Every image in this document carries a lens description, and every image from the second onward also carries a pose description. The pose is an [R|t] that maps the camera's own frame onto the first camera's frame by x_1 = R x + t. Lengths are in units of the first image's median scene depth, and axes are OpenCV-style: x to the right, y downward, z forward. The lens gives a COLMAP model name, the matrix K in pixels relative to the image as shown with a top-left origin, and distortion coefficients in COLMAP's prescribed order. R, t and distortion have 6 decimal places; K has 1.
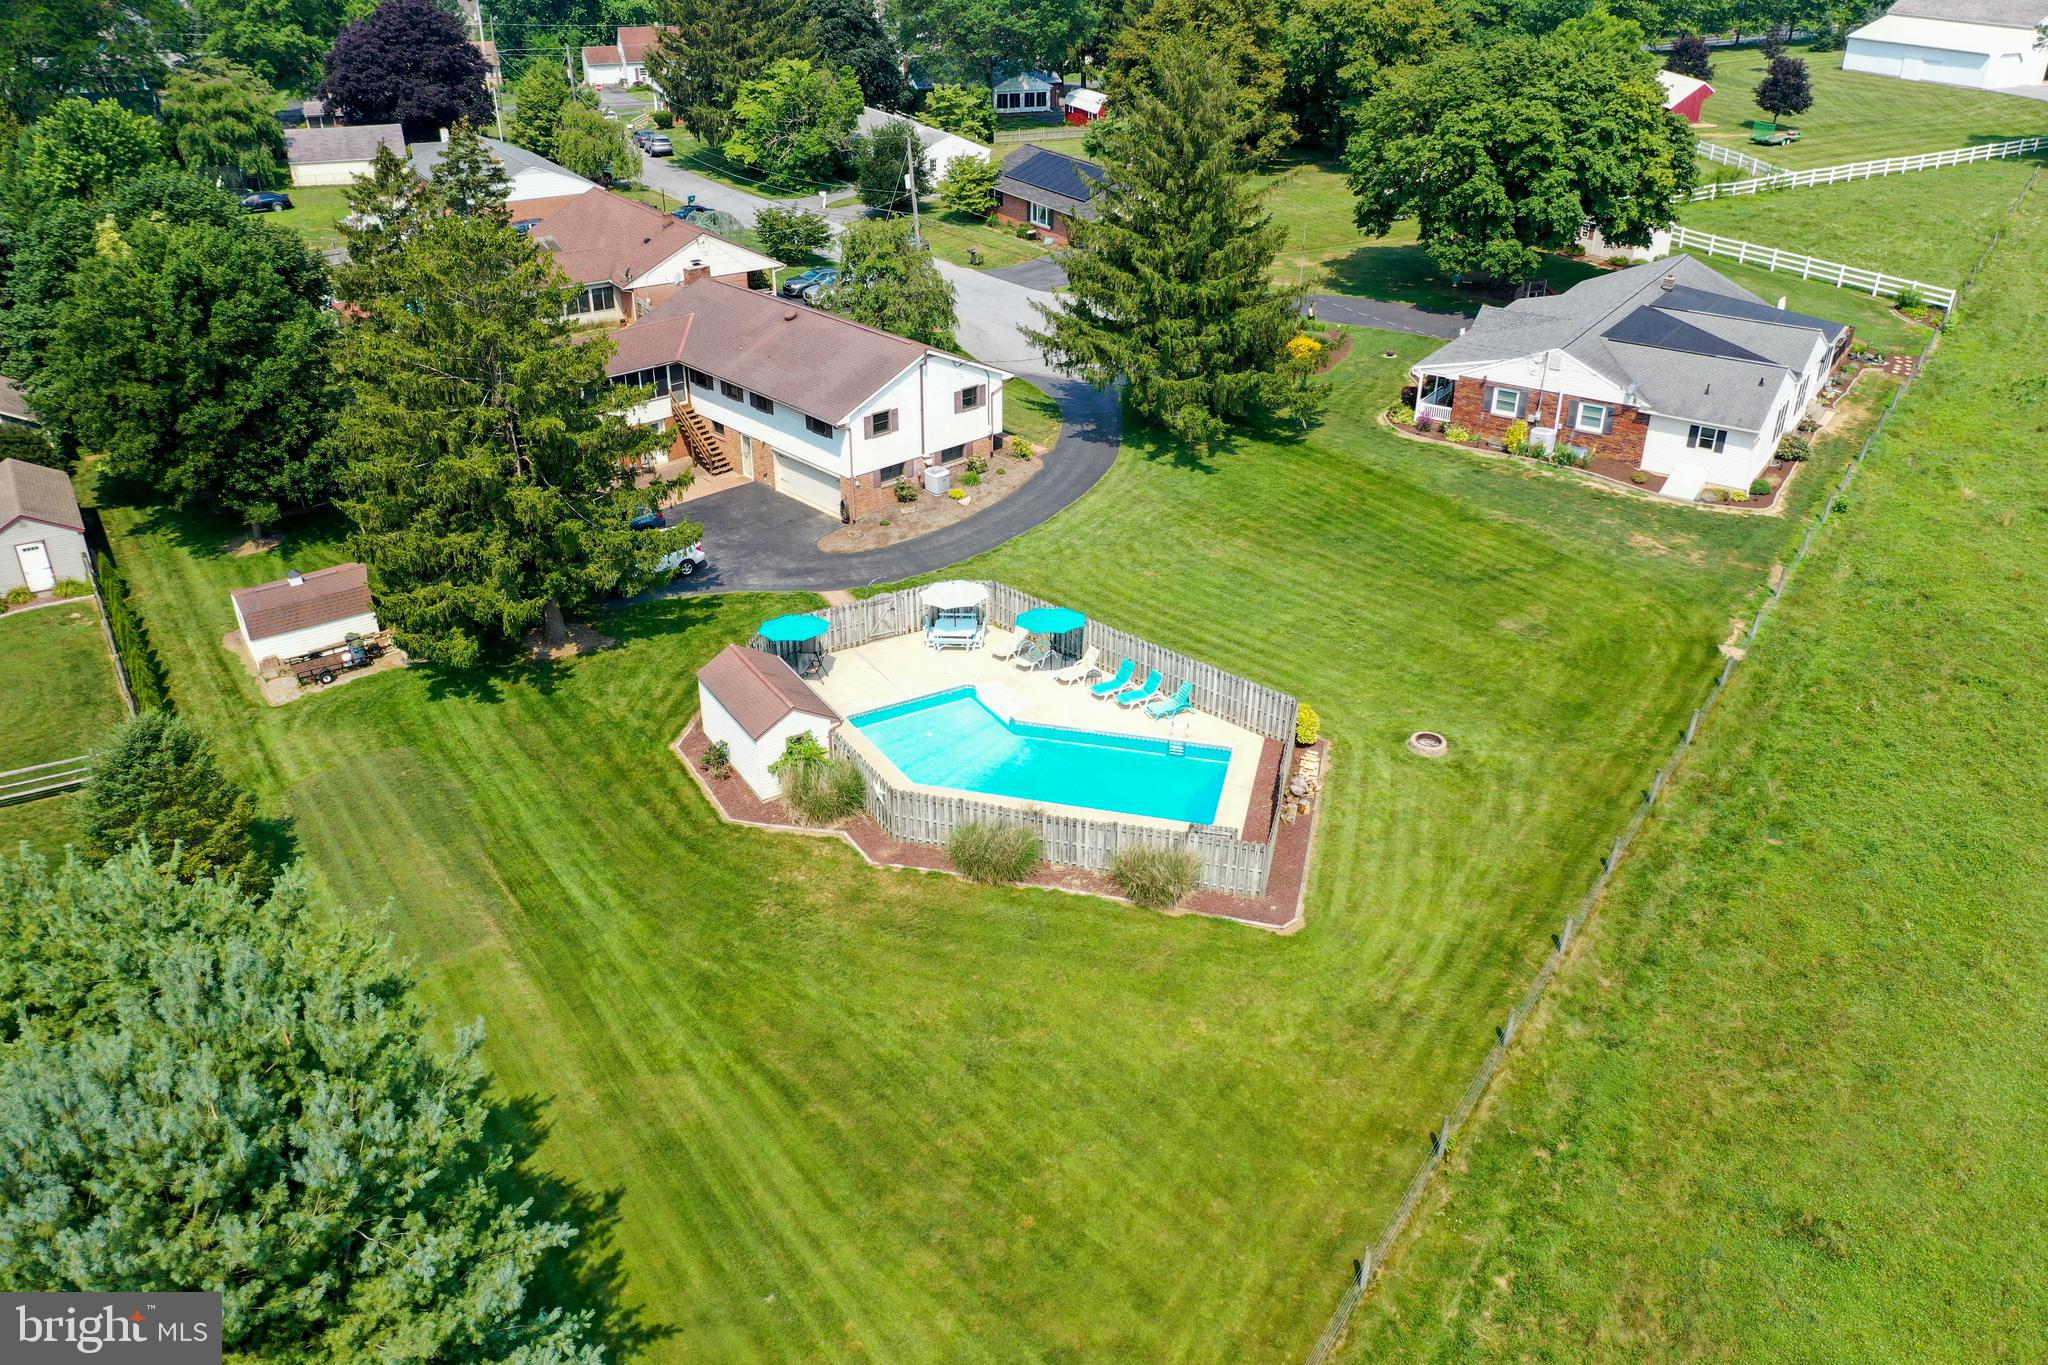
lens RADIAL K [[1603.0, 0, 1024.0], [0, 1603.0, 682.5], [0, 0, 1]] dist [0.001591, -0.002520]
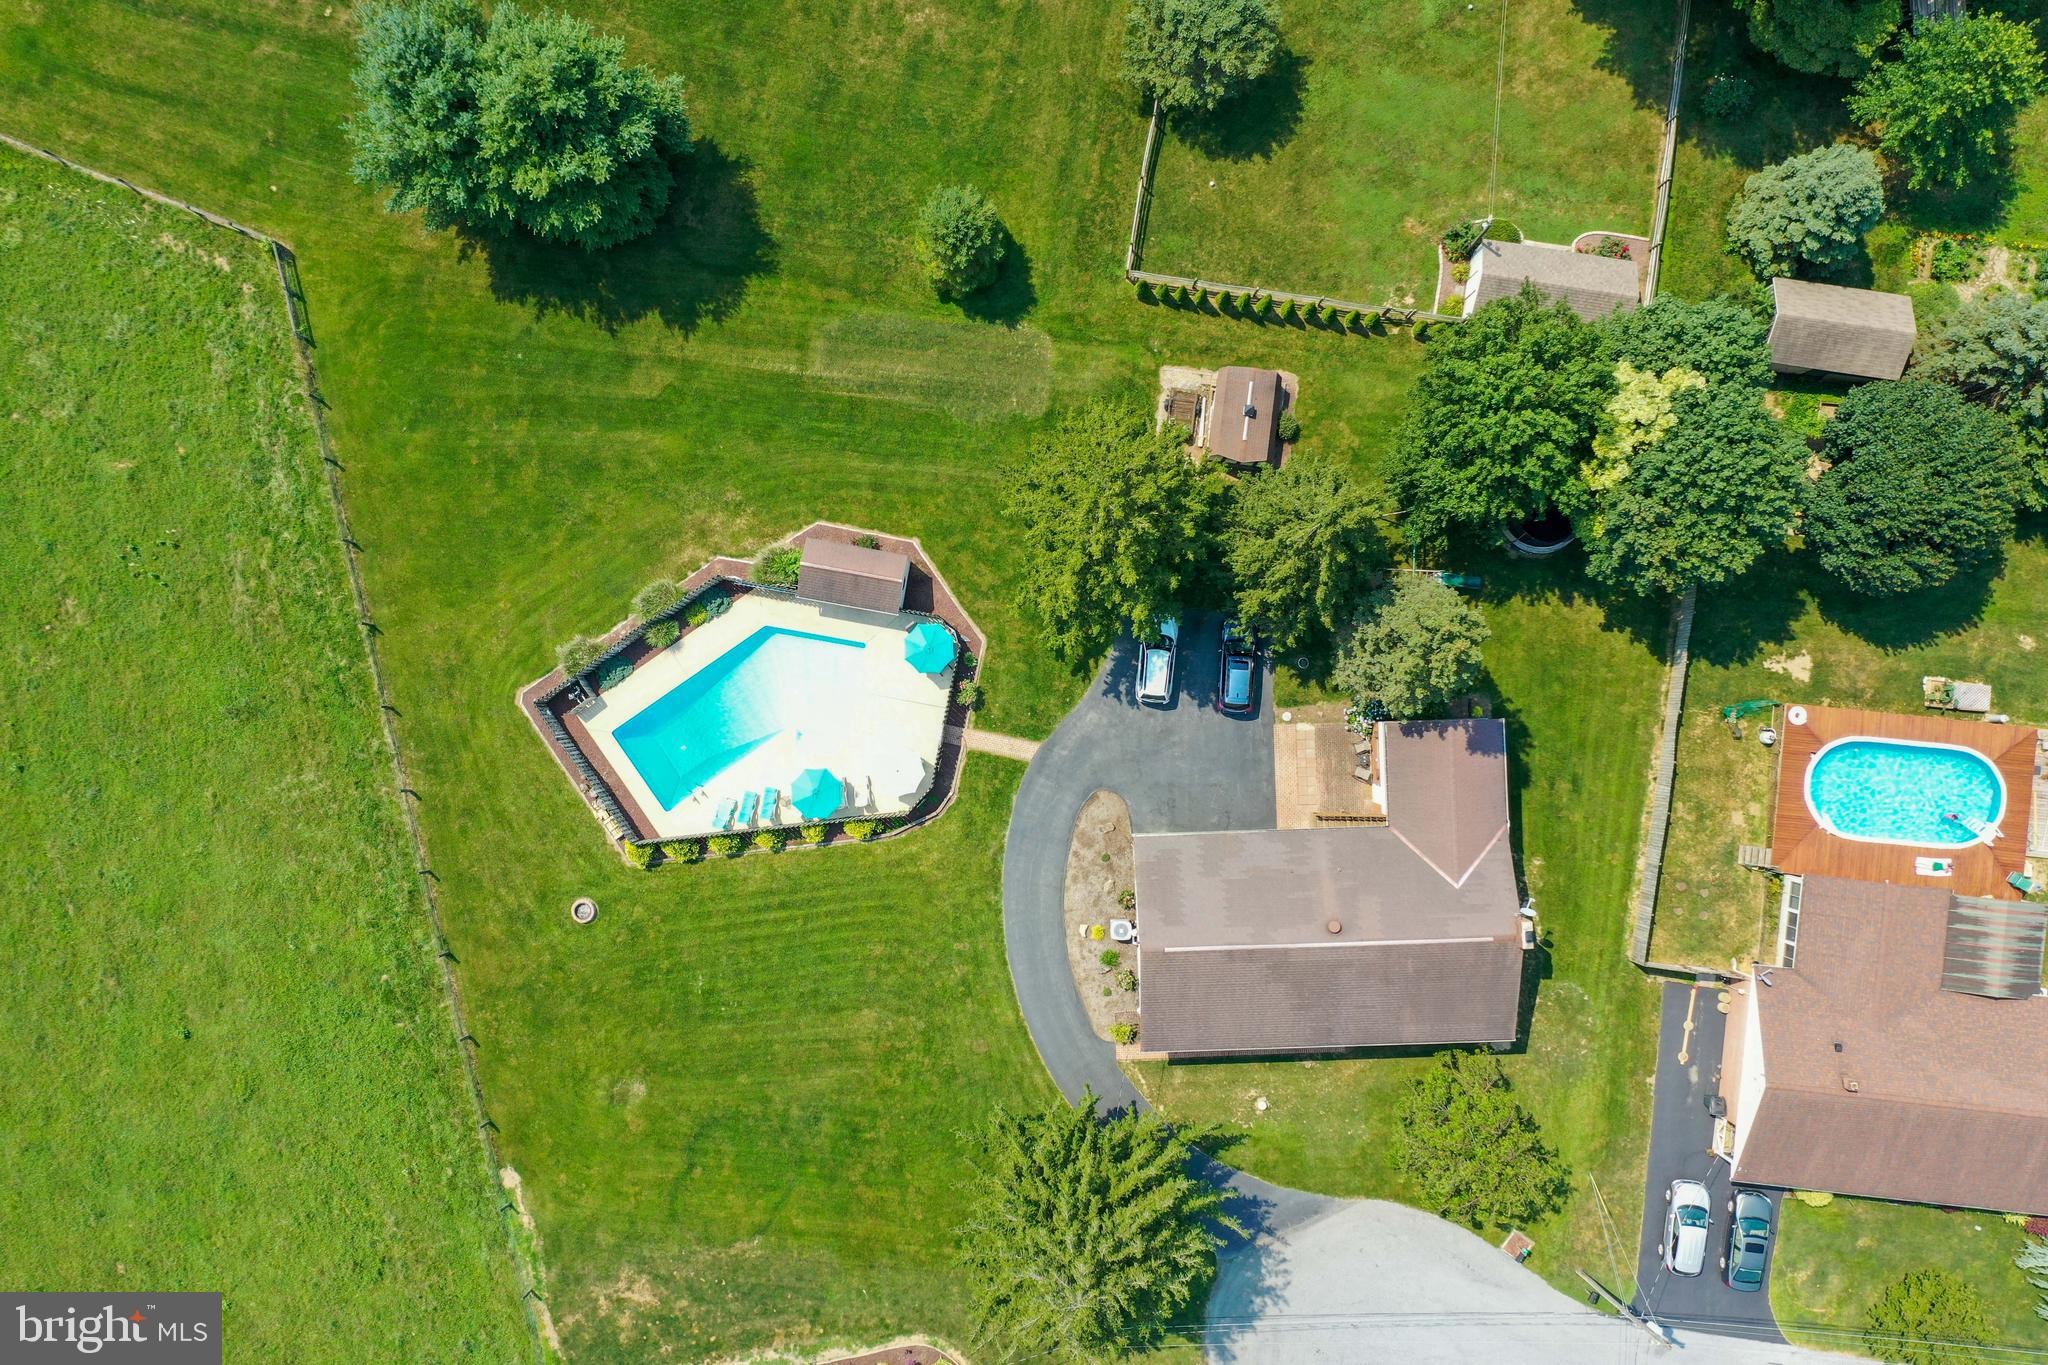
lens RADIAL K [[1603.0, 0, 1024.0], [0, 1603.0, 682.5], [0, 0, 1]] dist [0.001591, -0.002520]
pose [[-0.657423, 0.753520, -0.001554, -0.135499], [-0.346882, -0.300811, 0.888361, -1.026989], [0.668931, 0.584568, 0.459142, 0.333293]]
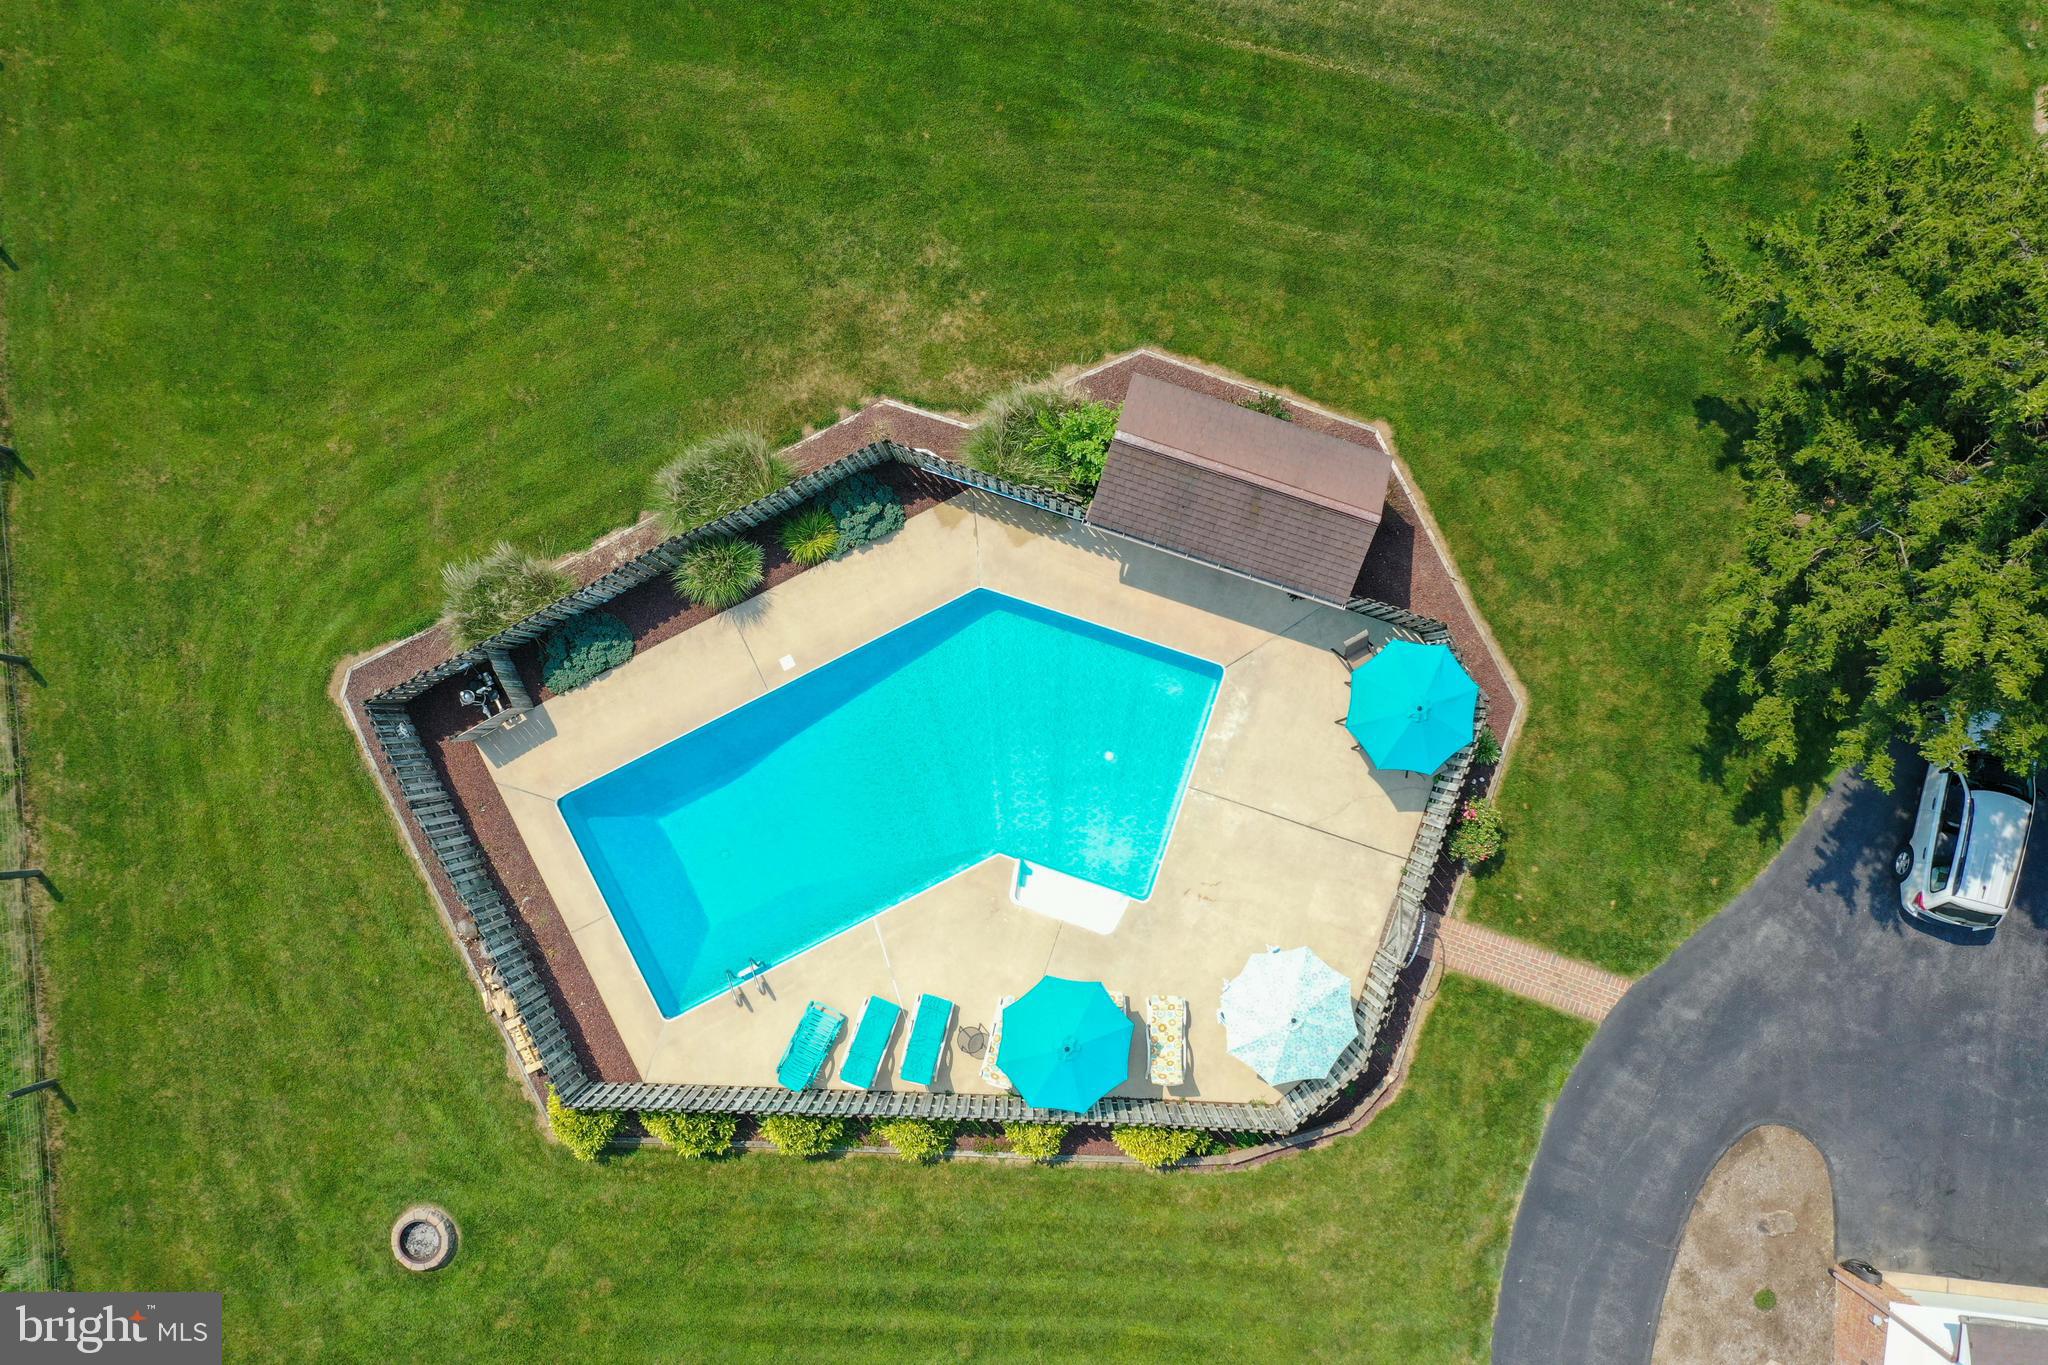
lens RADIAL K [[1603.0, 0, 1024.0], [0, 1603.0, 682.5], [0, 0, 1]] dist [0.001591, -0.002520]
pose [[-0.756197, 0.654342, -0.001382, -0.039721], [-0.299053, -0.343723, 0.890181, -0.362672], [0.582008, 0.673566, 0.455605, 0.526903]]
